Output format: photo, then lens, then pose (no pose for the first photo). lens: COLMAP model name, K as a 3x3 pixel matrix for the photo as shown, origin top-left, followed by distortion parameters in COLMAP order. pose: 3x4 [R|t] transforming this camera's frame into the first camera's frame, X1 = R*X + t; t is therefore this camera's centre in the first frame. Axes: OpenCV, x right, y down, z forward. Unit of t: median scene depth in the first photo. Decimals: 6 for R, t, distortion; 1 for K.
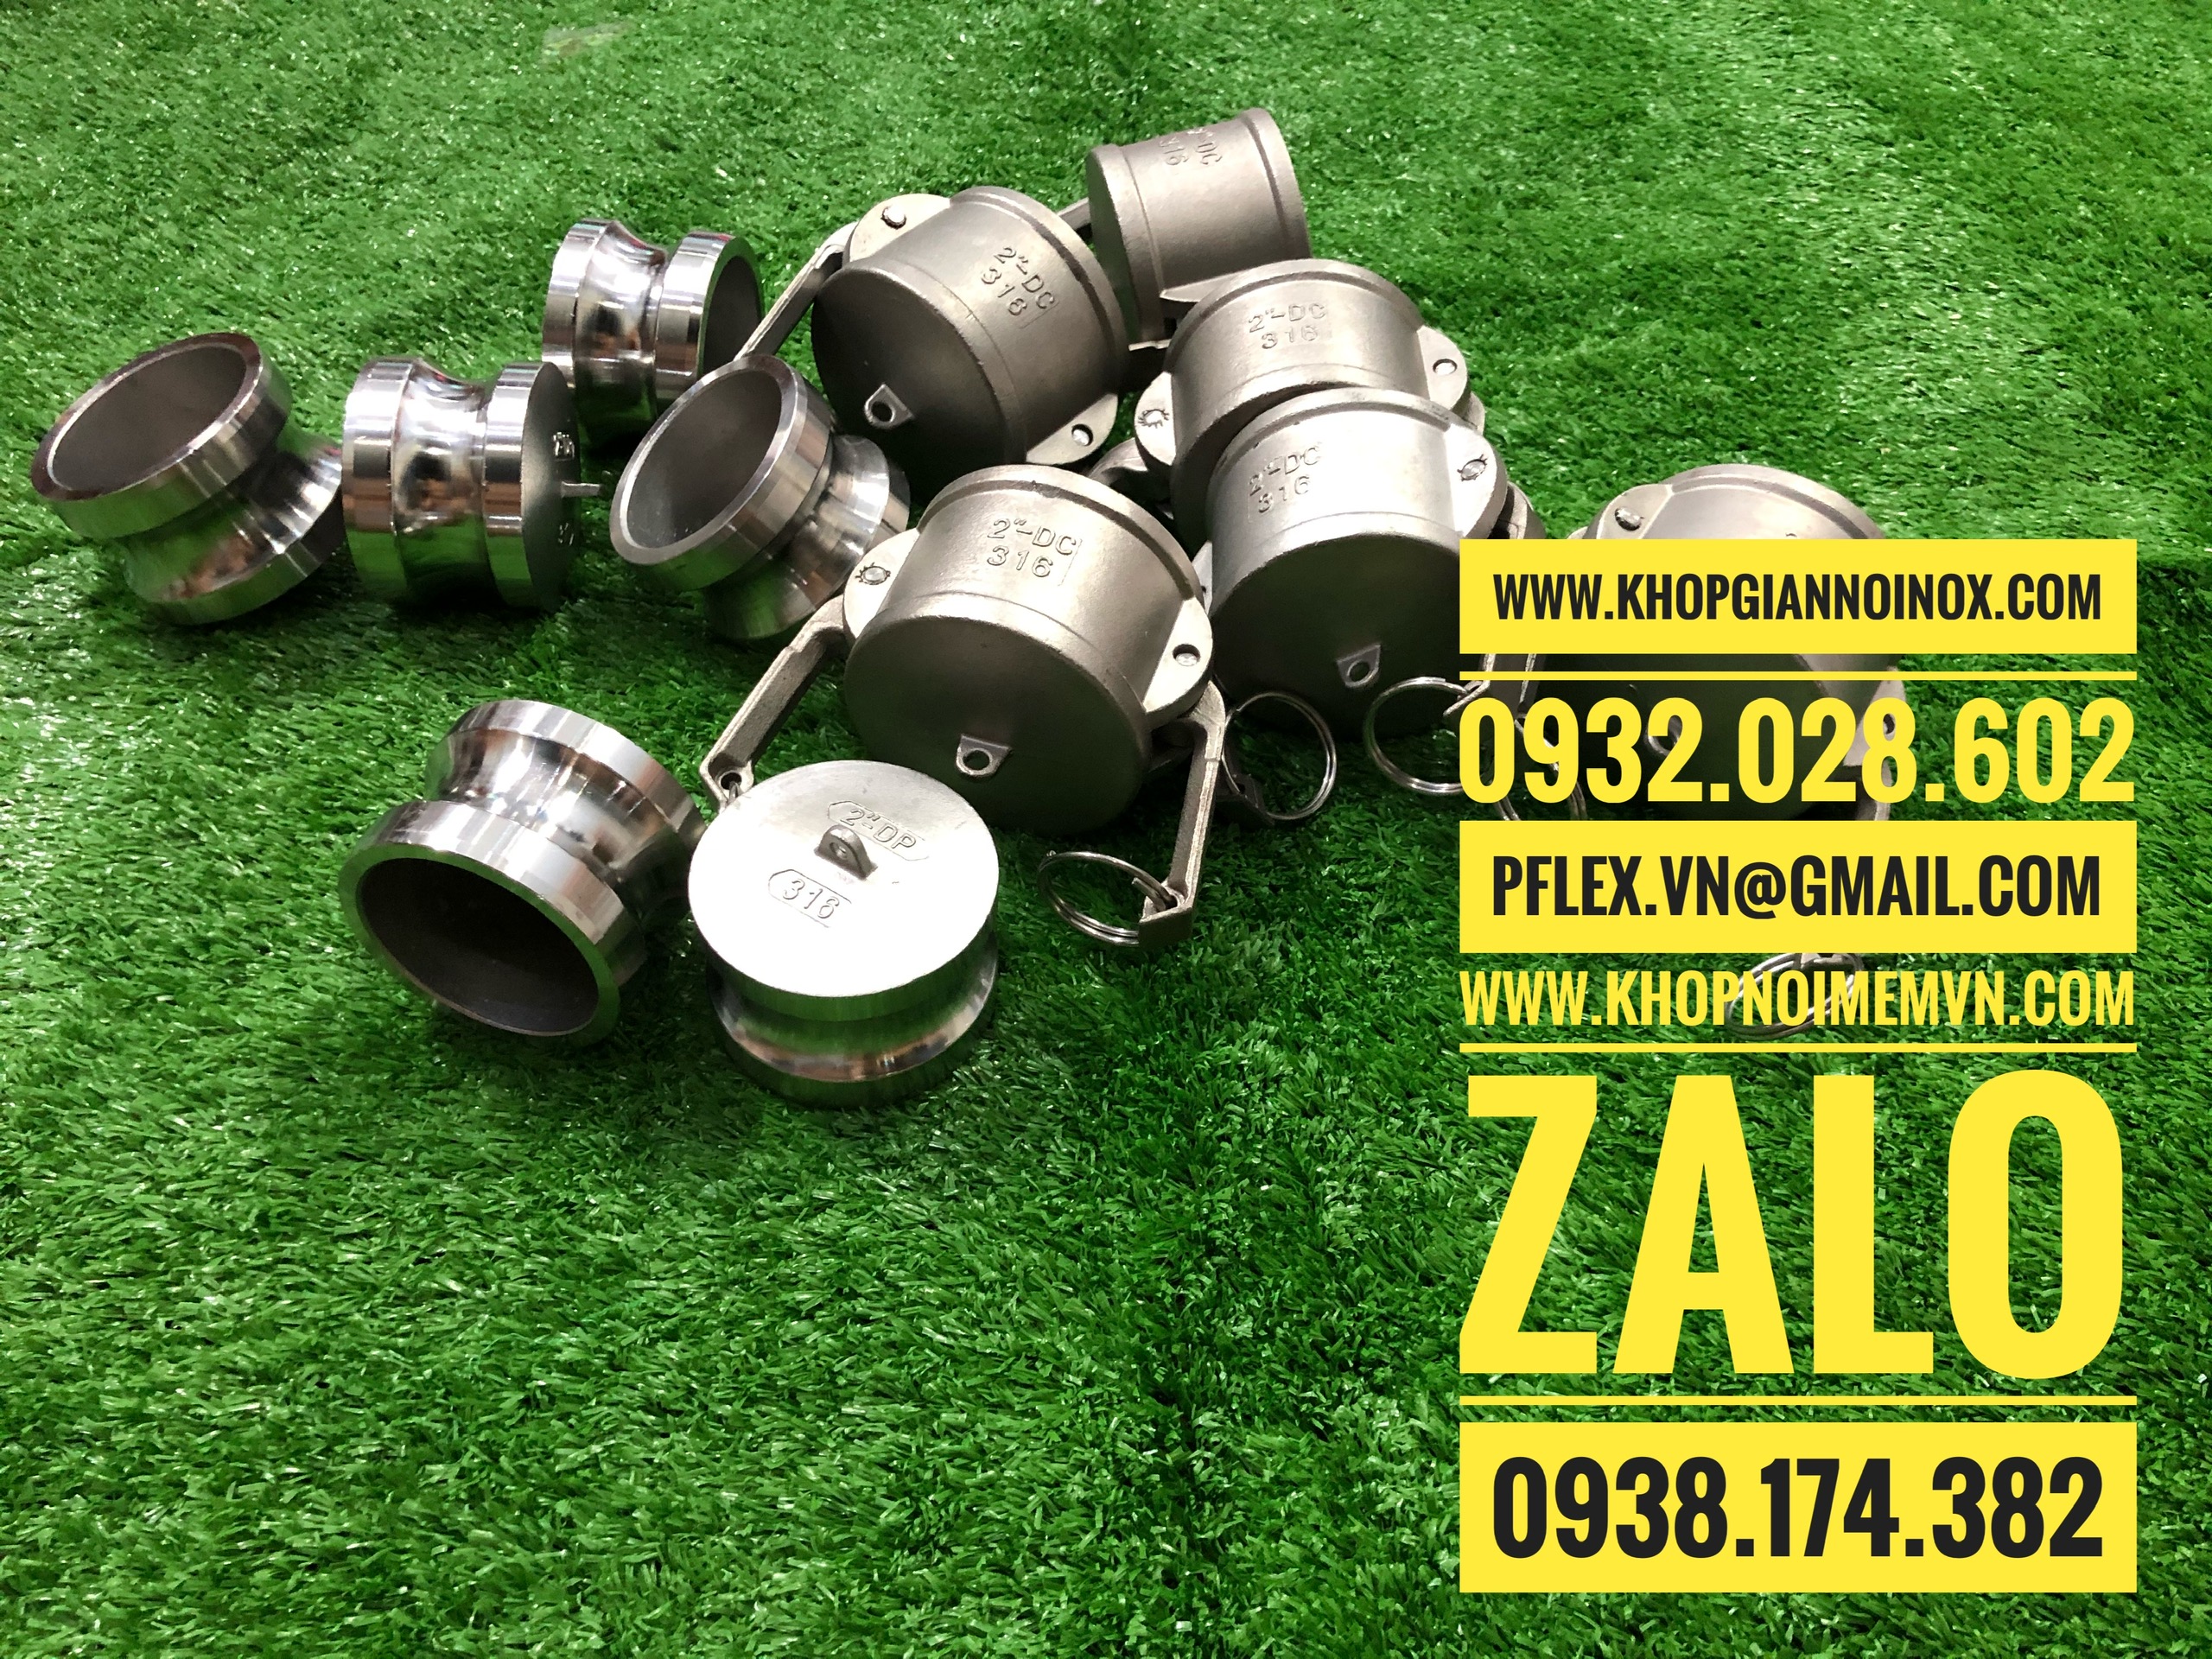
lens RADIAL K [[1738.6, 0, 1105.4], [0, 1738.6, 825.2], [0, 0, 1]] dist [0.022199, -0.008477]
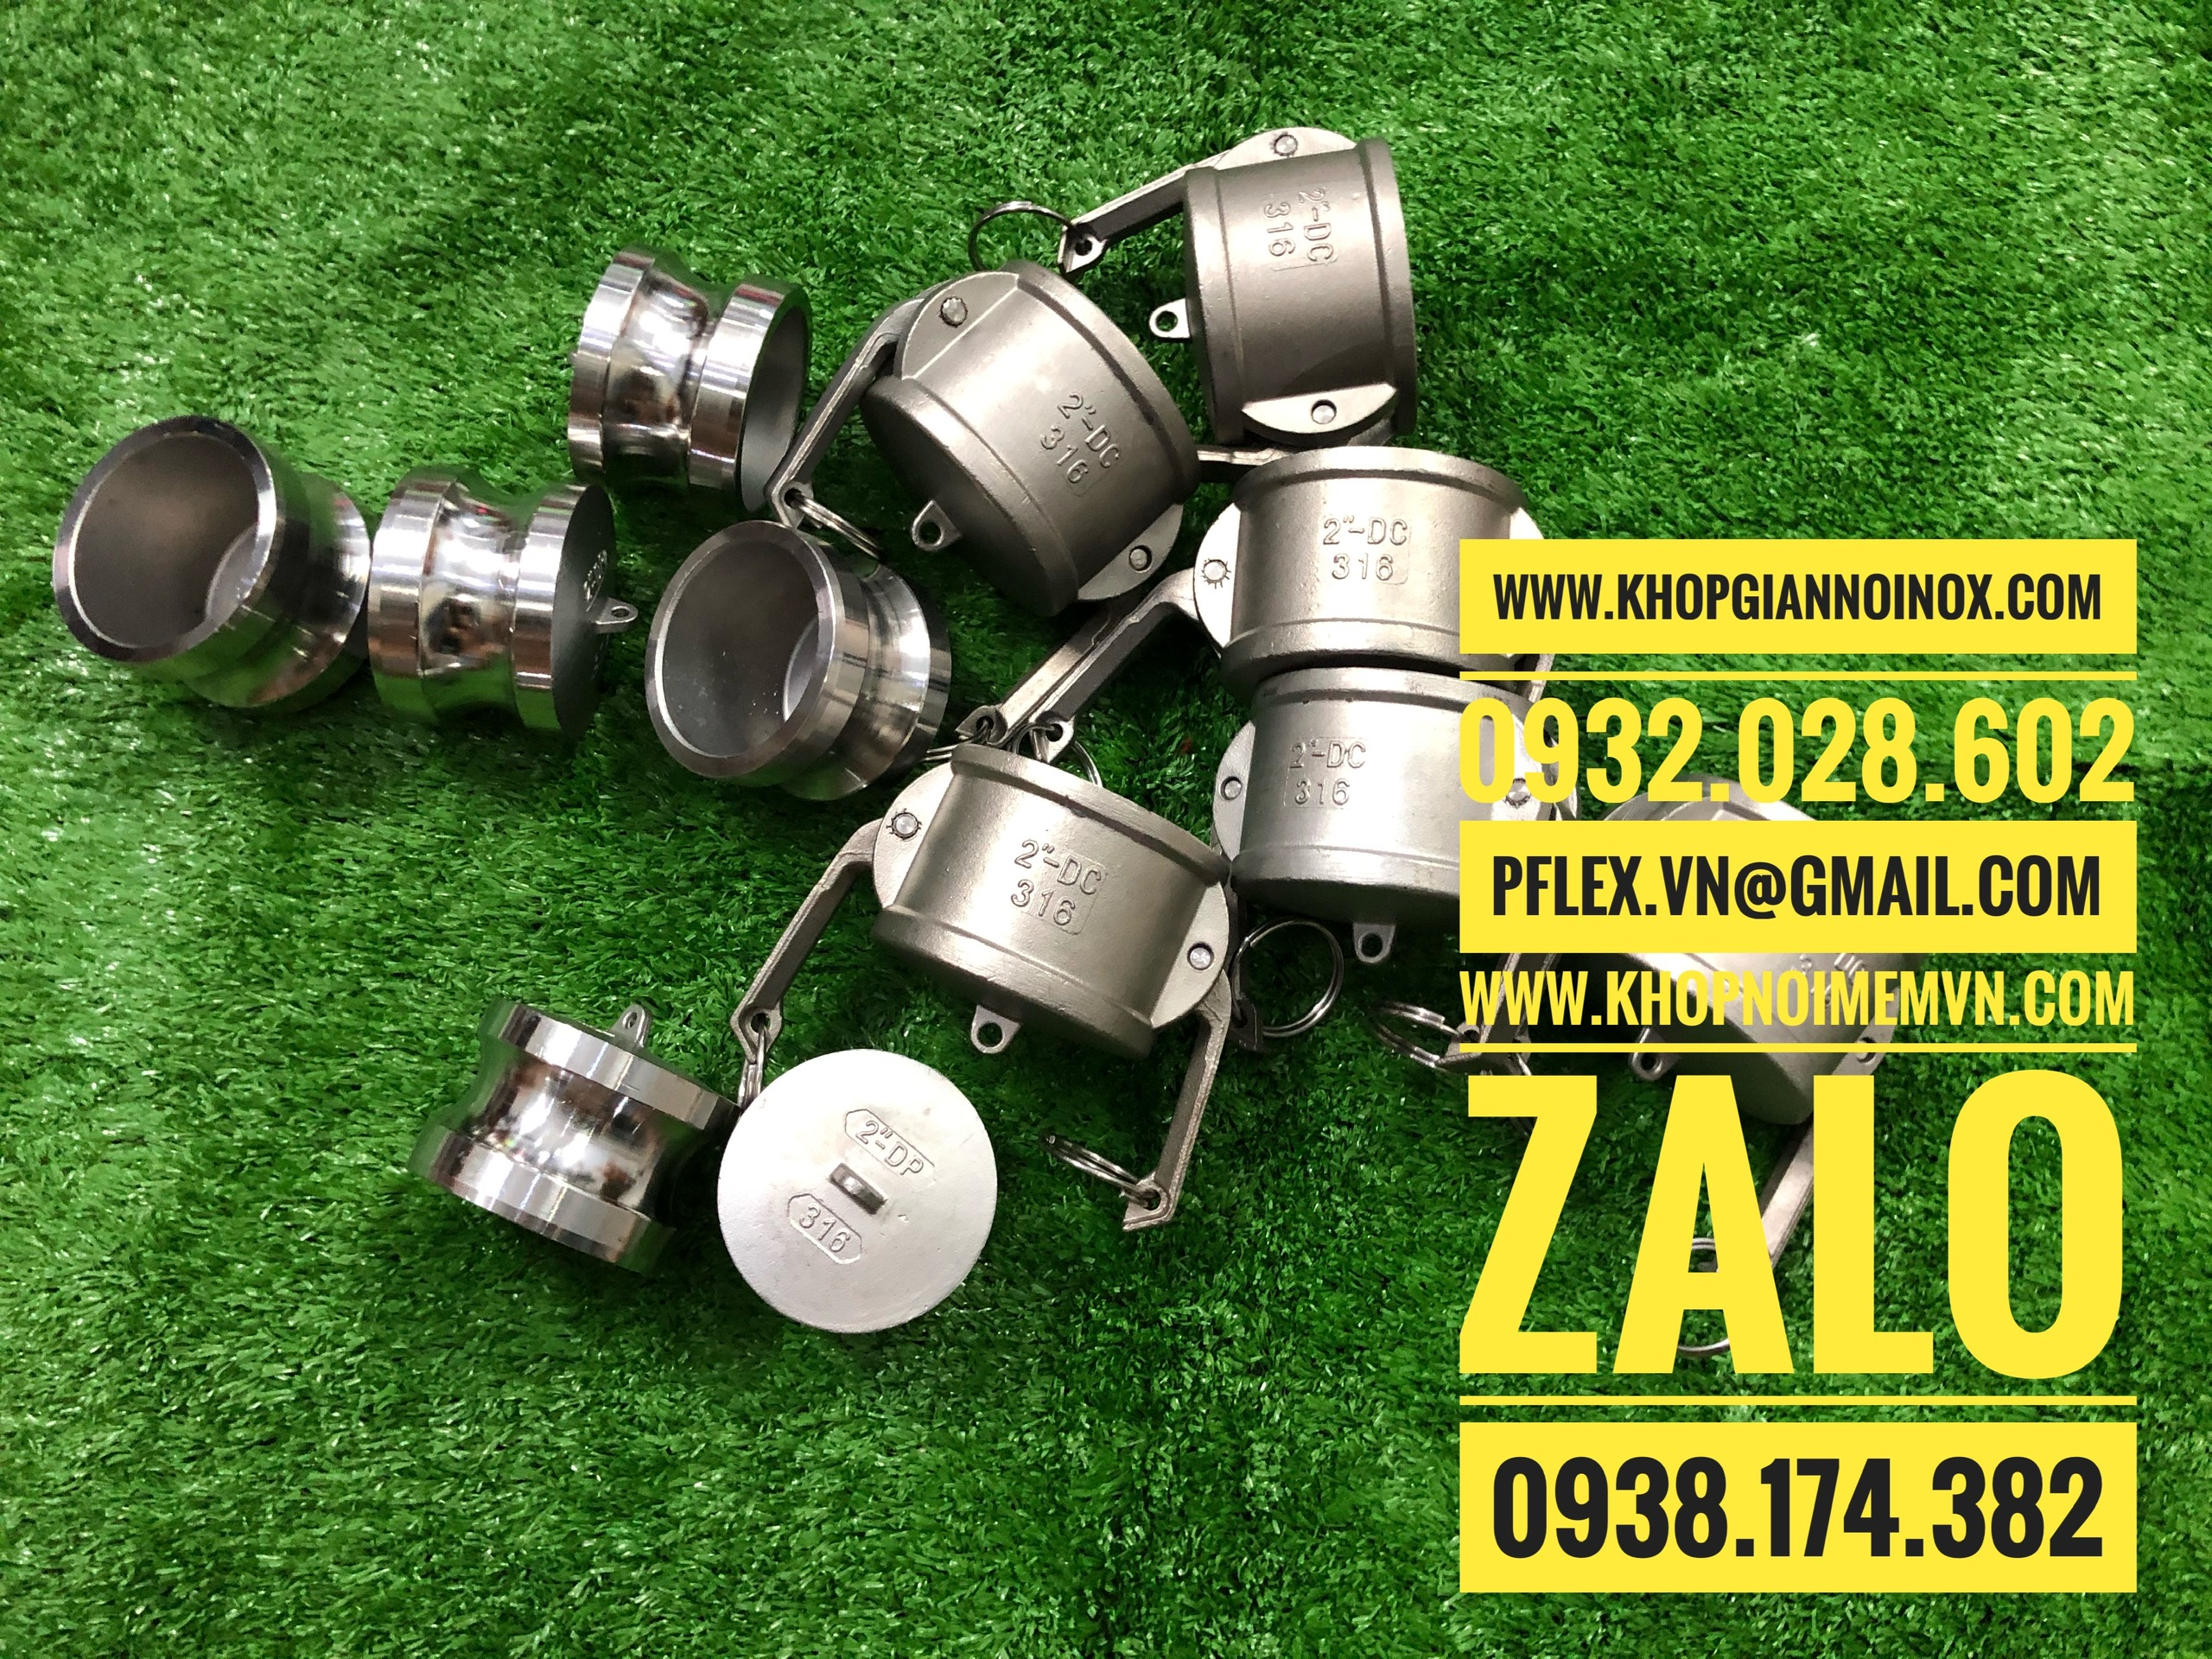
lens RADIAL K [[1738.6, 0, 1105.4], [0, 1738.6, 825.2], [0, 0, 1]] dist [0.022199, -0.008477]
pose [[0.993980, 0.108794, -0.012923, -0.004617], [-0.091701, 0.890698, 0.445250, -0.634085], [0.059951, -0.441385, 0.895313, 0.112610]]
